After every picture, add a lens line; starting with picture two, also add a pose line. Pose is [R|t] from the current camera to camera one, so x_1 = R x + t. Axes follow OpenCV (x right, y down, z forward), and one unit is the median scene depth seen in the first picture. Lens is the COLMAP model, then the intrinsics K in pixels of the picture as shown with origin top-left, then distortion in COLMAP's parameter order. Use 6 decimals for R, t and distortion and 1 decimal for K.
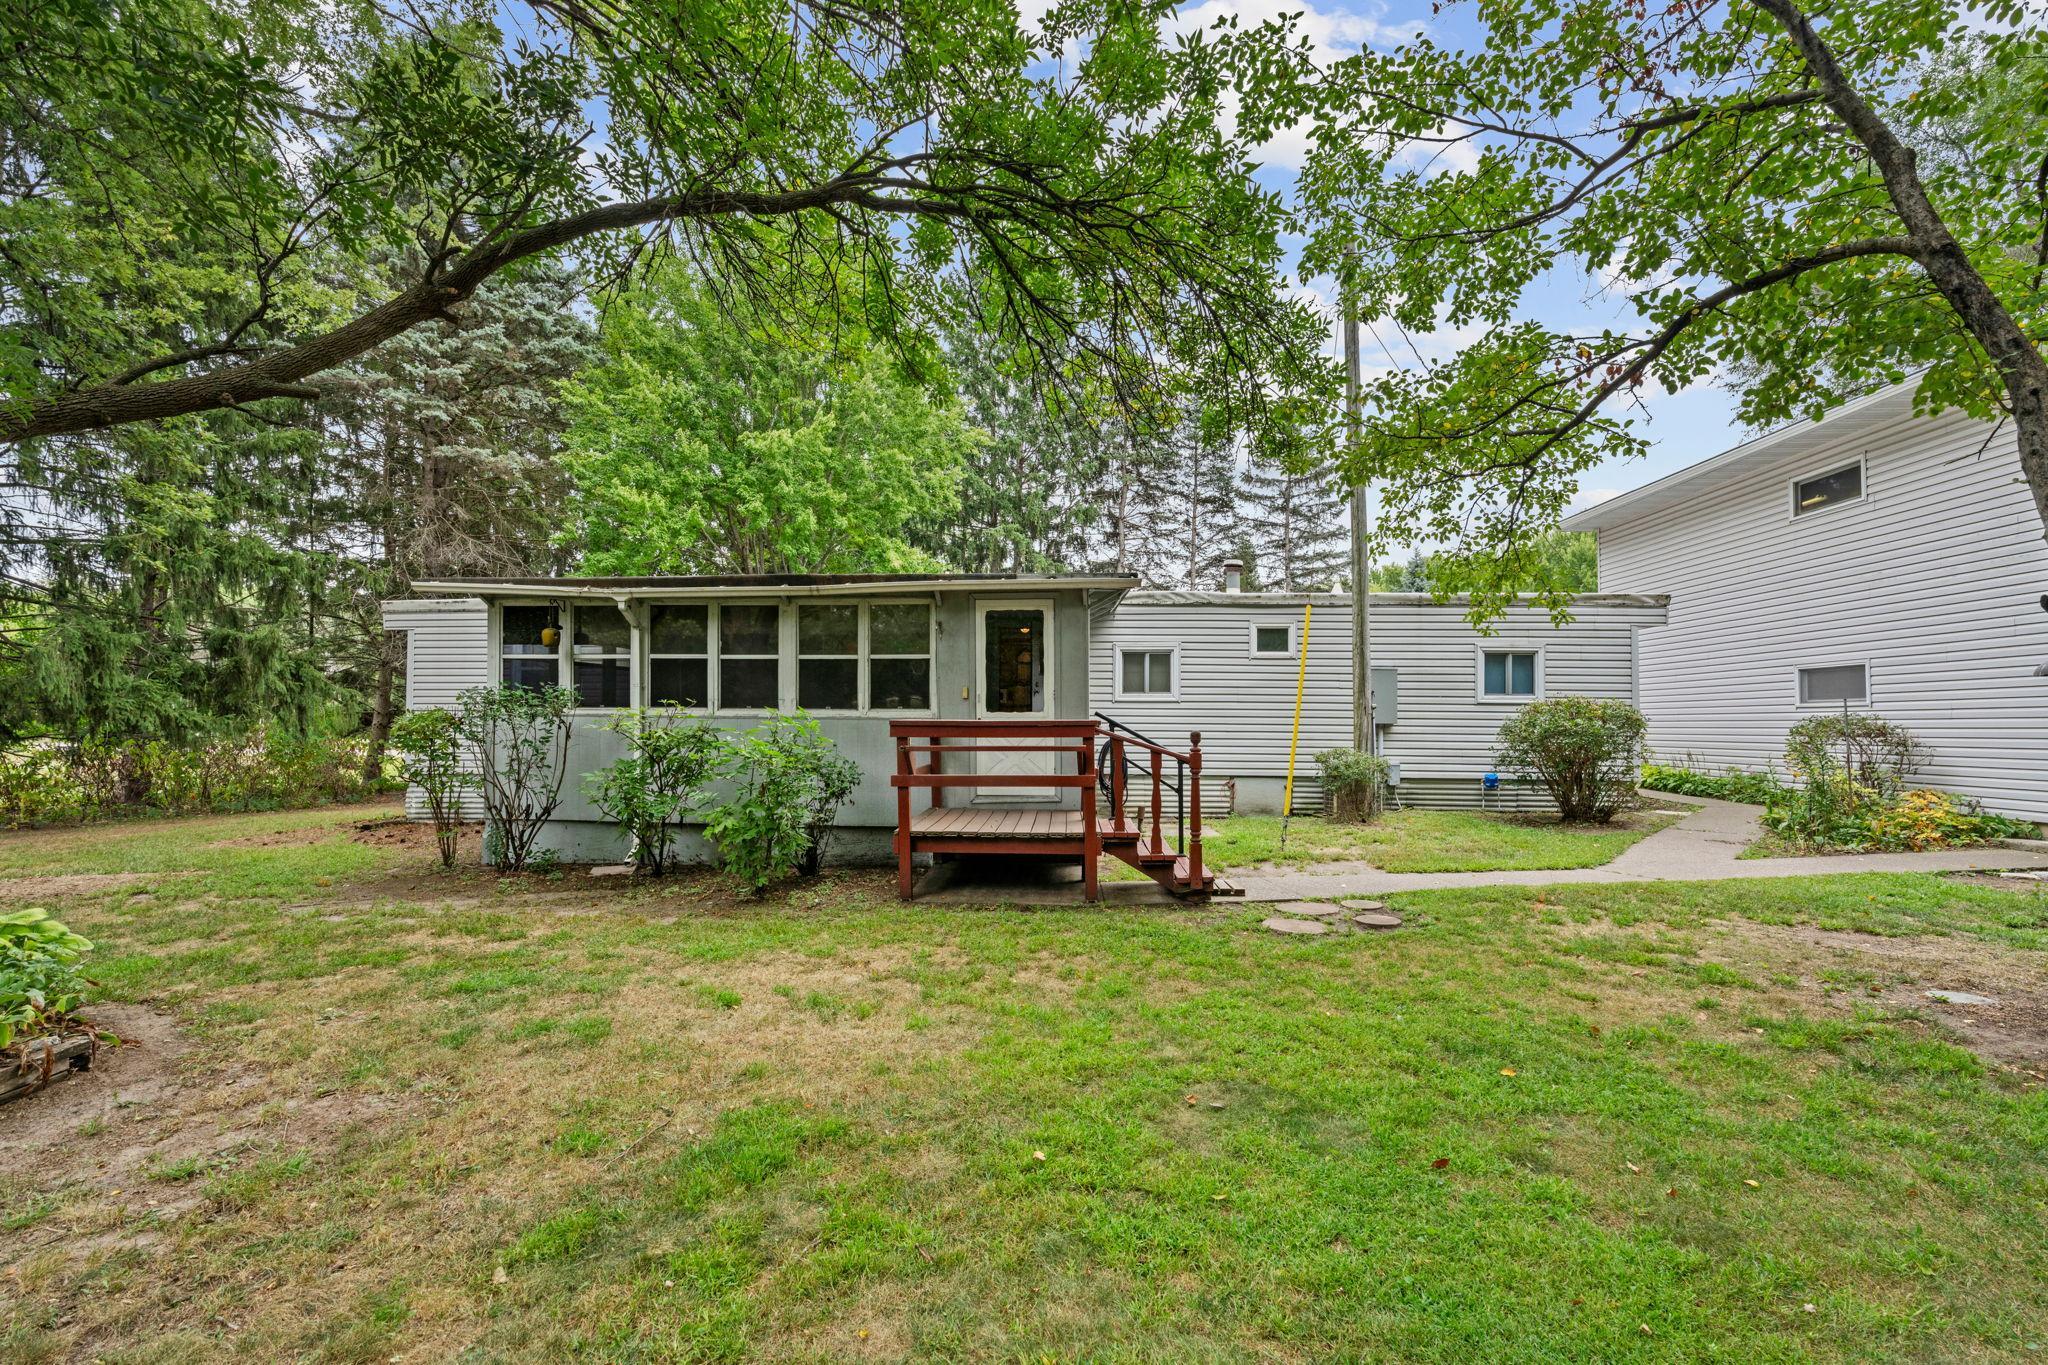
lens RADIAL K [[919.9, 0, 1026.1], [0, 919.9, 697.5], [0, 0, 1]] dist [-0.008563, 0.000016]
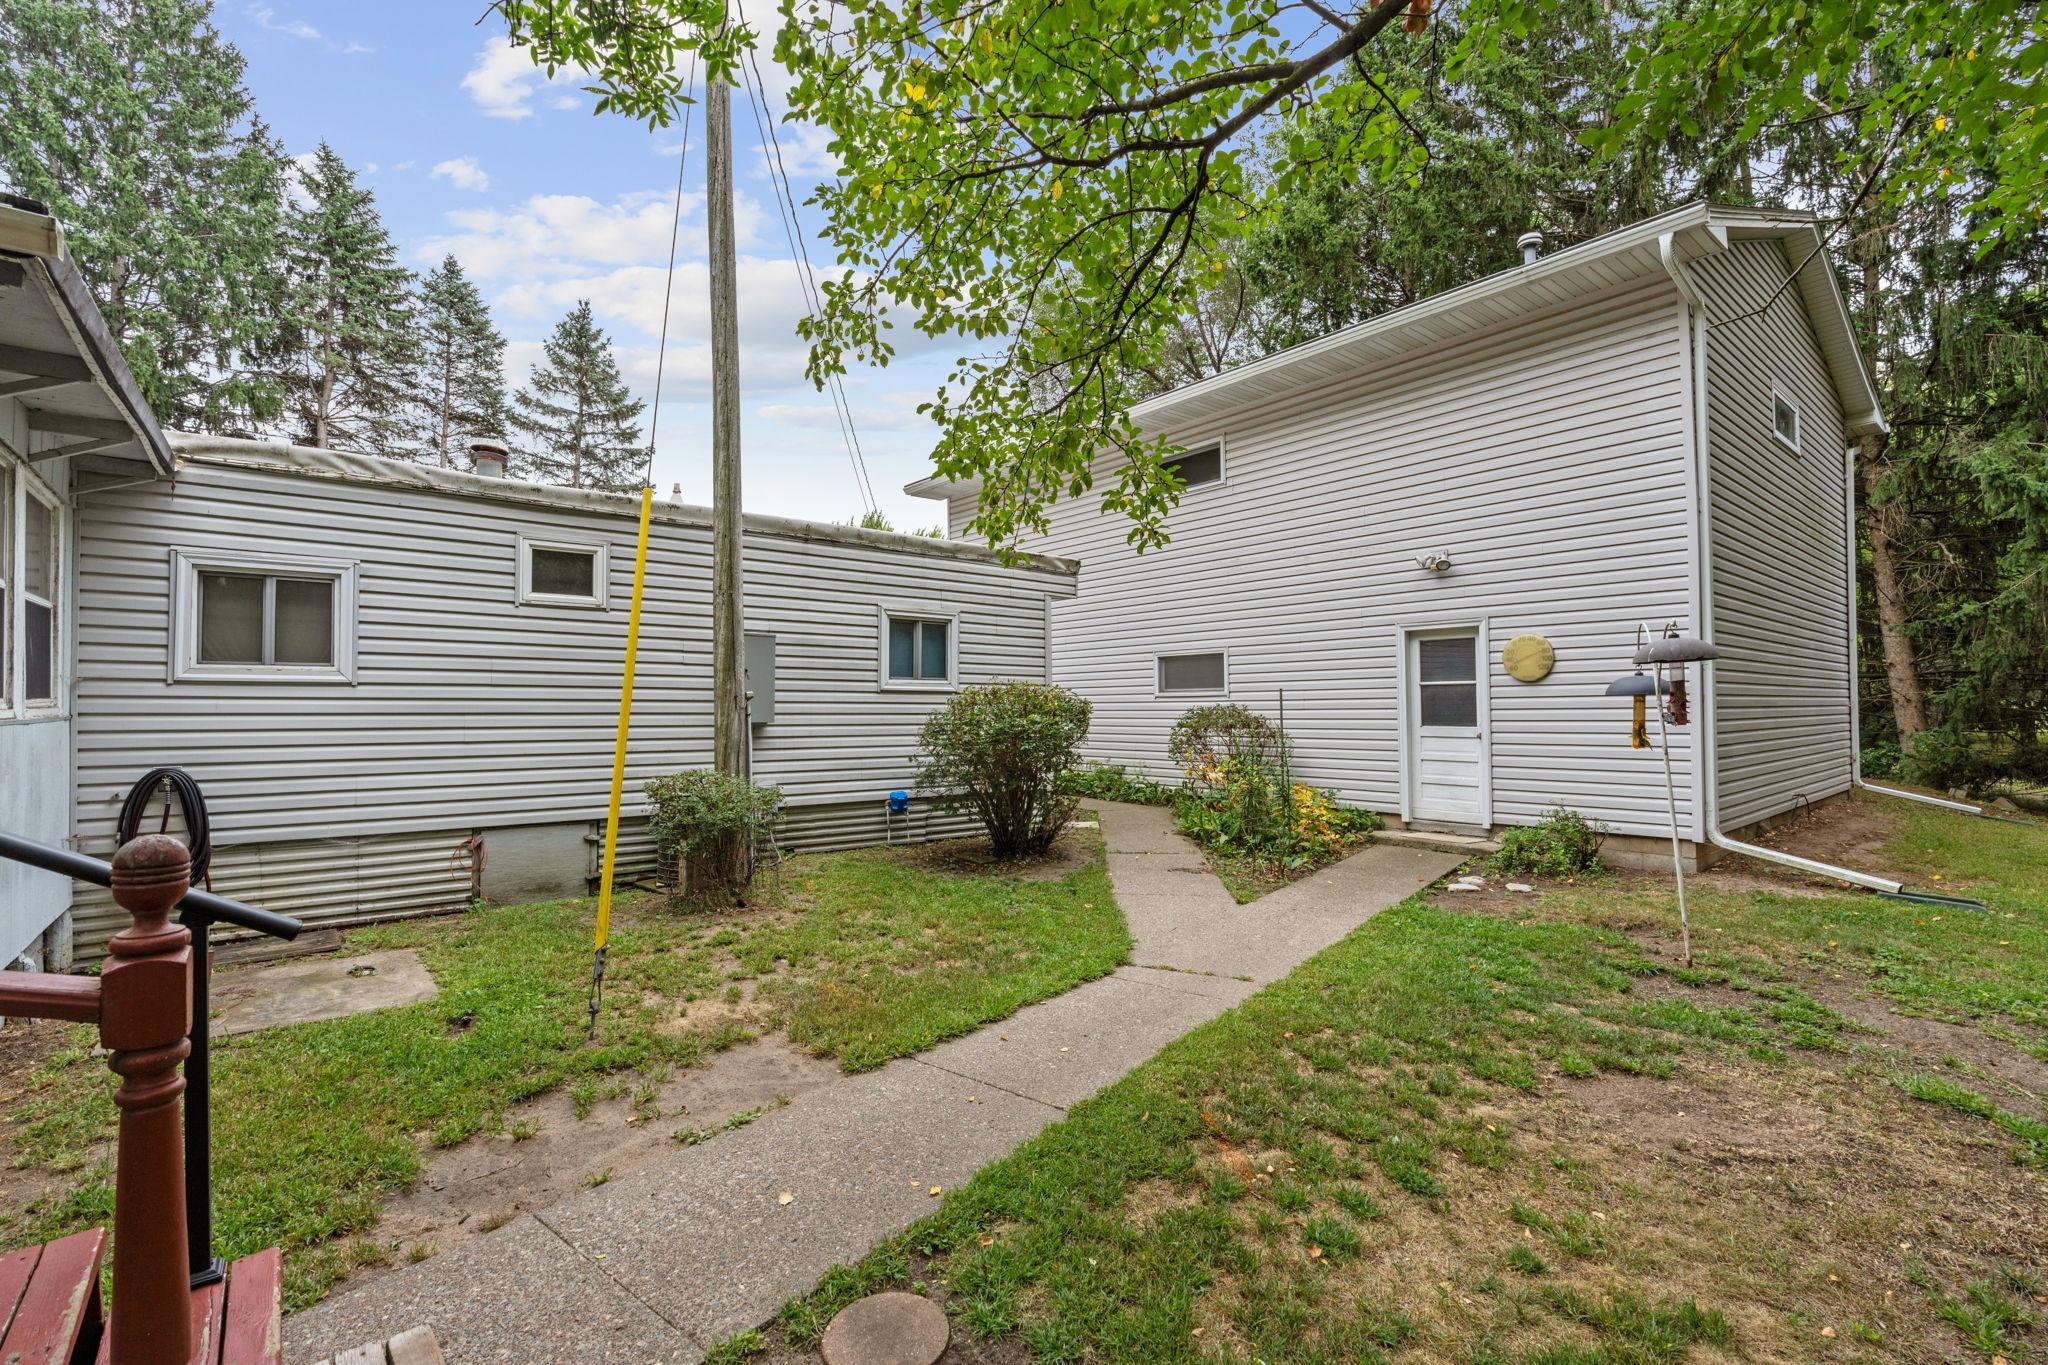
lens RADIAL K [[909.2, 0, 1018.8], [0, 909.2, 690.0], [0, 0, 1]] dist [-0.013131, 0.000098]
pose [[0.740668, 0.006169, 0.671843, 0.106804], [-0.011661, 0.999925, 0.003675, 0.002203], [-0.671770, -0.010557, 0.740684, 0.416304]]
